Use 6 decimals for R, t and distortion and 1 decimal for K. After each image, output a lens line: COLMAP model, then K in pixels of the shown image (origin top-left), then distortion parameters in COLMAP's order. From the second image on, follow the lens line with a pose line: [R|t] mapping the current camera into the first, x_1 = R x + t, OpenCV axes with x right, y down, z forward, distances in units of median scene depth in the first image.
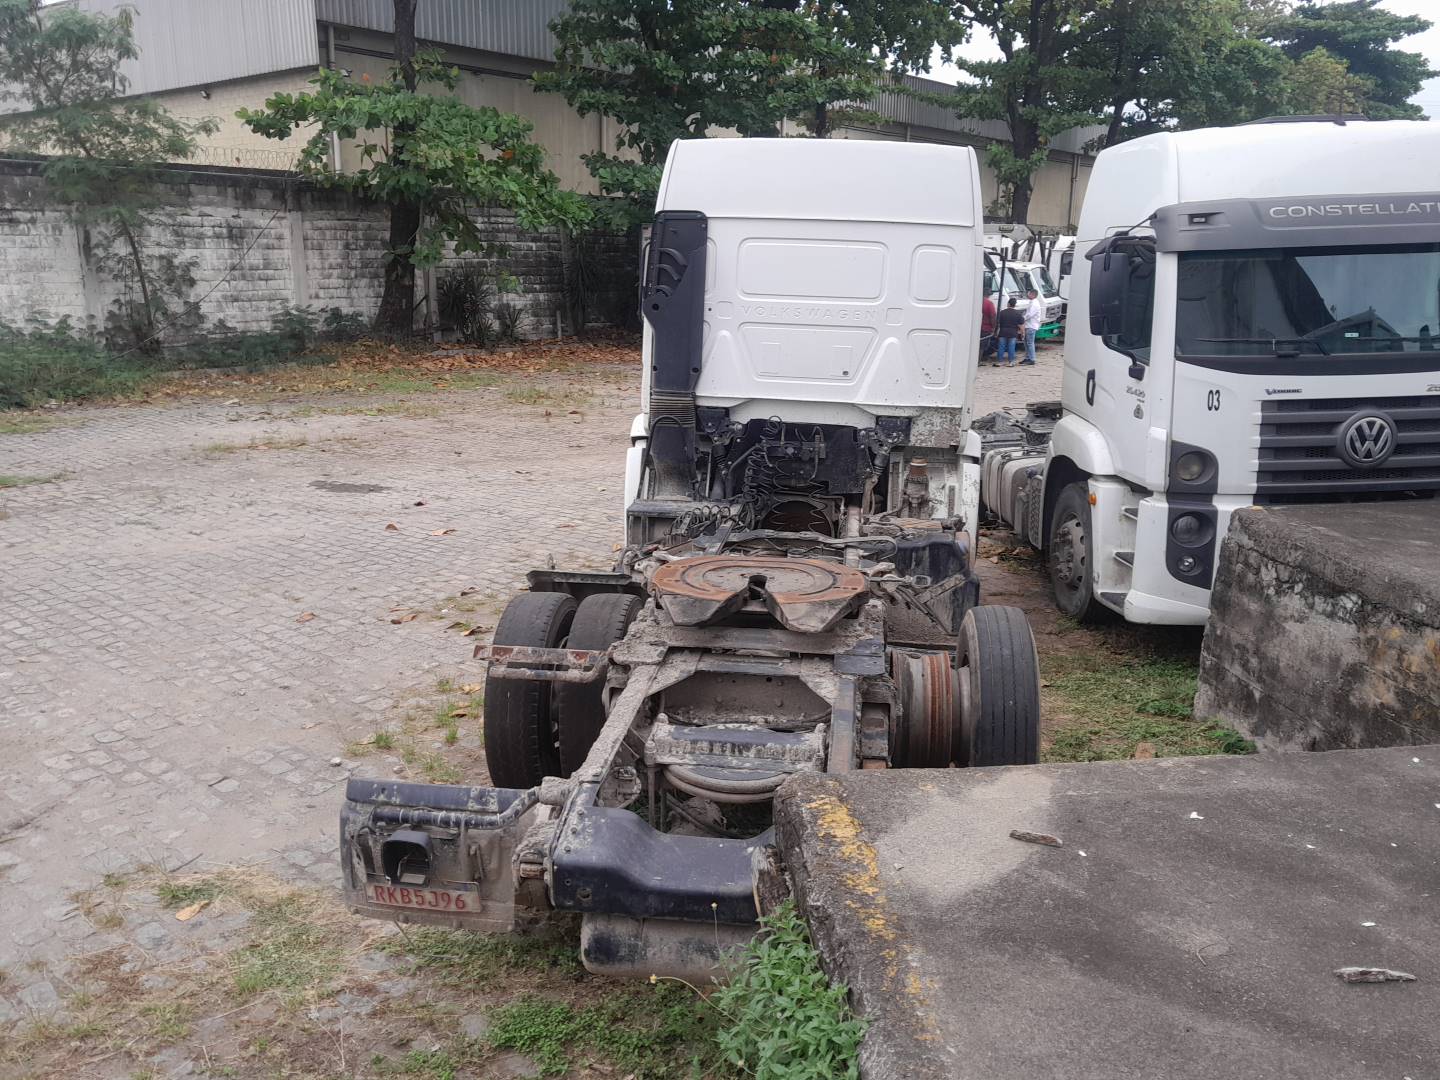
lens RADIAL K [[1120.8, 0, 695.0], [0, 1120.8, 547.5], [0, 0, 1]] dist [0.034752, -0.068522]
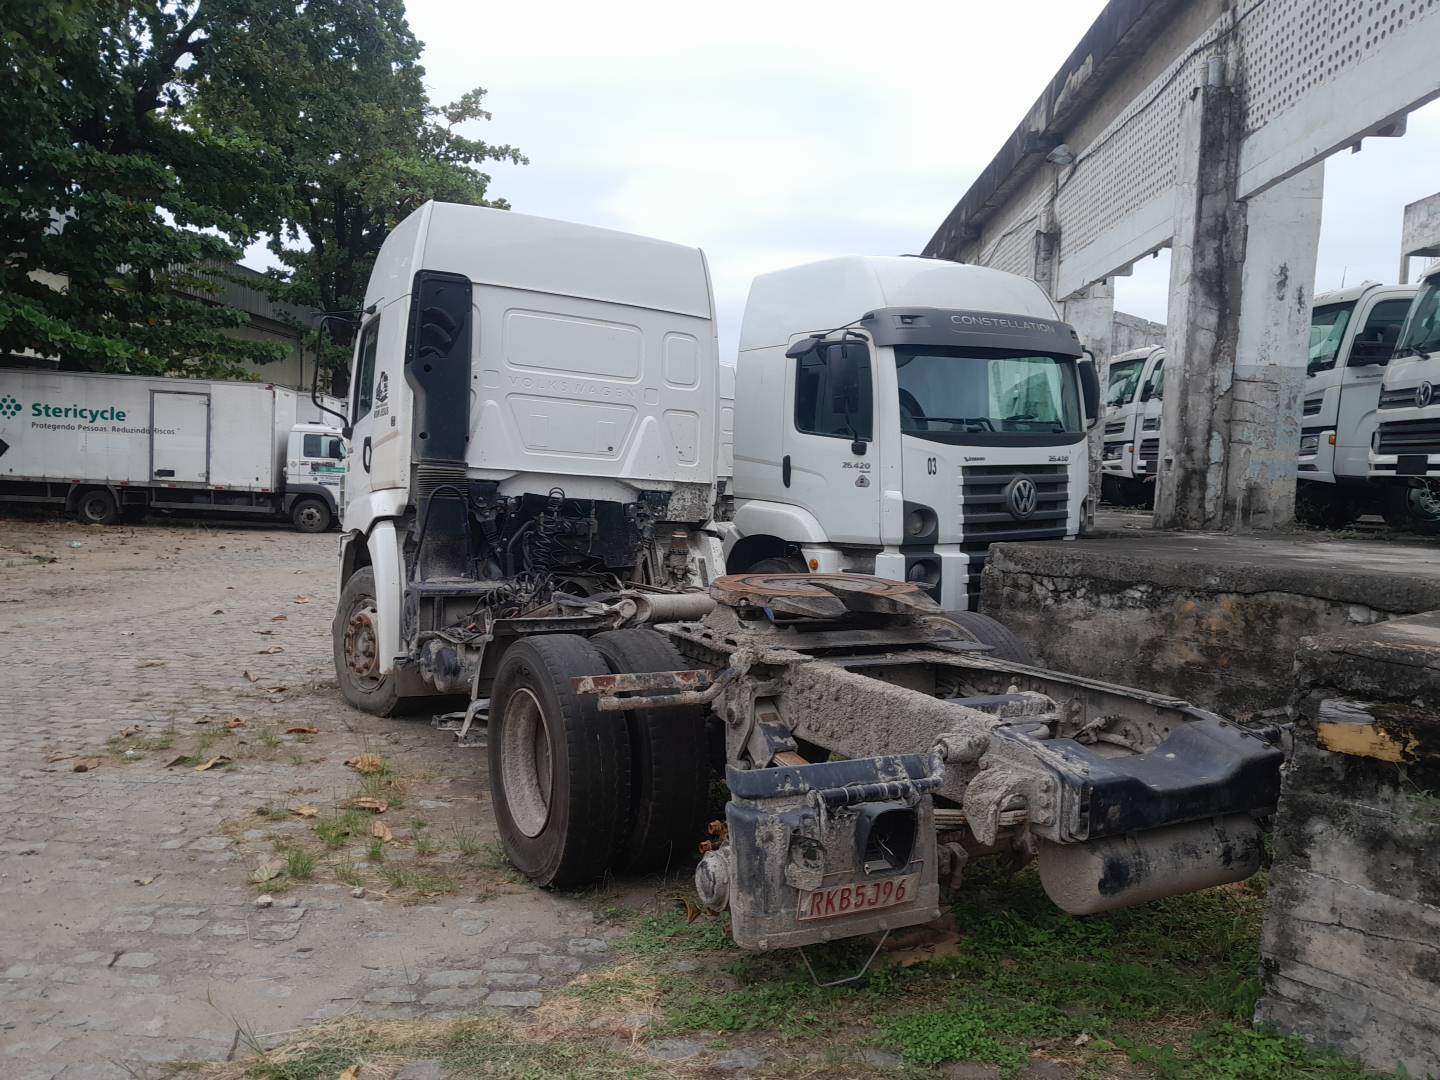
lens RADIAL K [[1120.8, 0, 695.0], [0, 1120.8, 547.5], [0, 0, 1]] dist [0.034752, -0.068522]
pose [[0.807339, -0.018269, 0.589805, -0.393318], [0.118775, 0.984094, -0.132101, 0.072316], [-0.578011, 0.176705, 0.796667, 0.172167]]
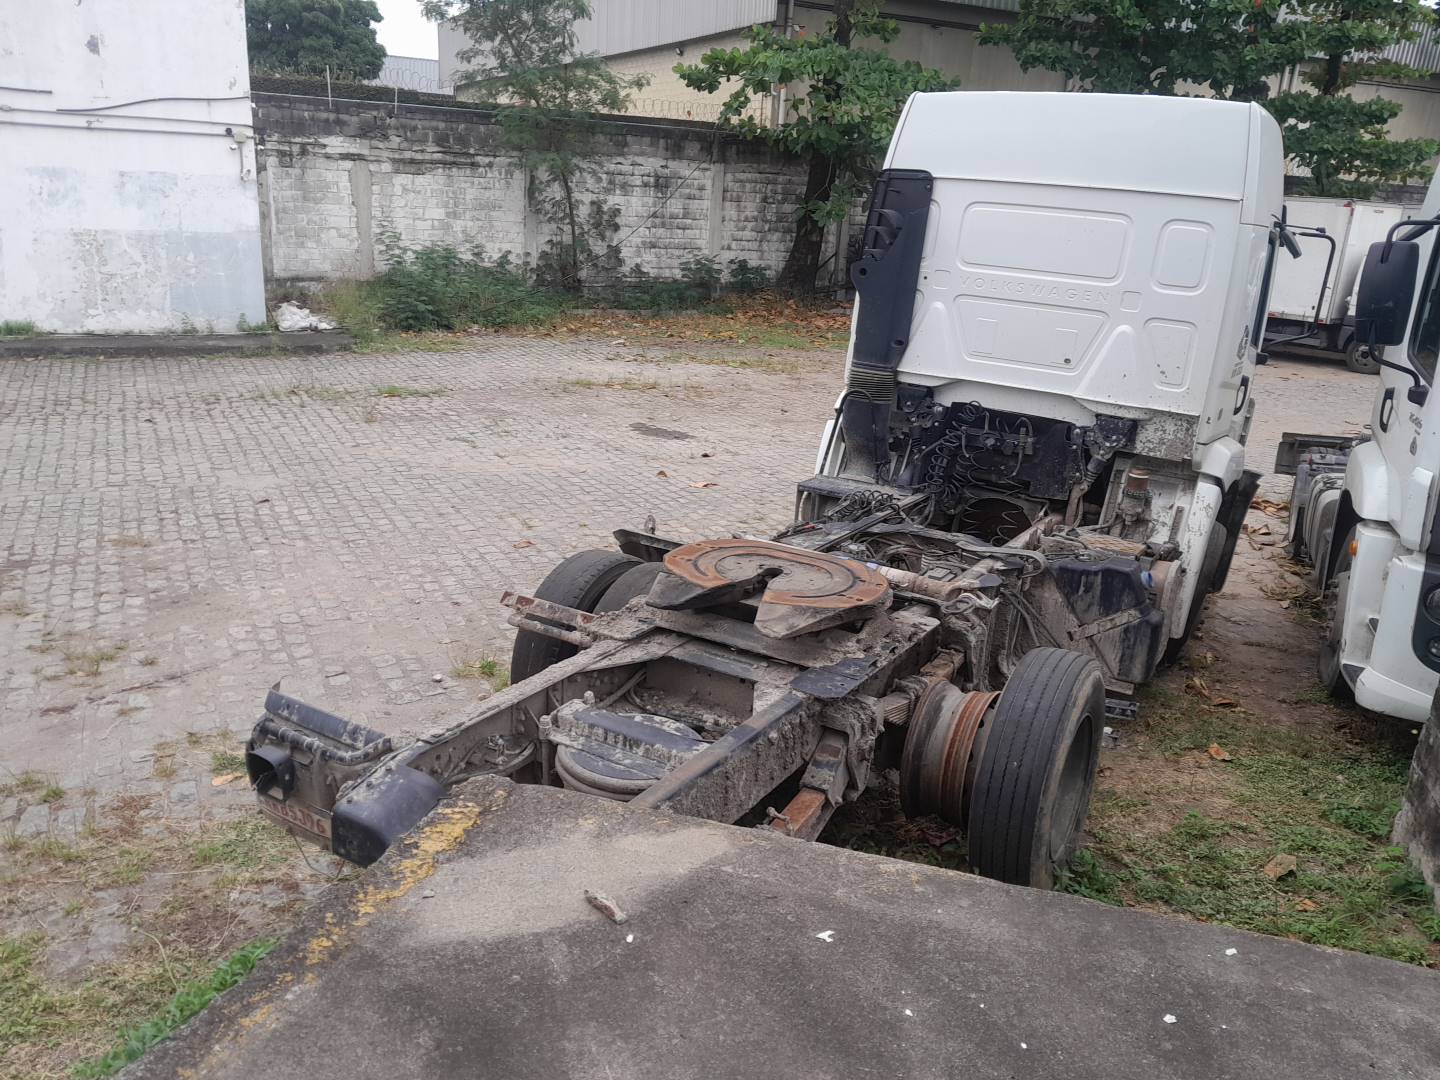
lens RADIAL K [[1120.8, 0, 695.0], [0, 1120.8, 547.5], [0, 0, 1]] dist [0.034752, -0.068522]
pose [[0.915472, 0.154266, -0.371634, 0.215008], [-0.141753, 0.988024, 0.060940, -0.024640], [0.376585, -0.003109, 0.926377, 0.079233]]
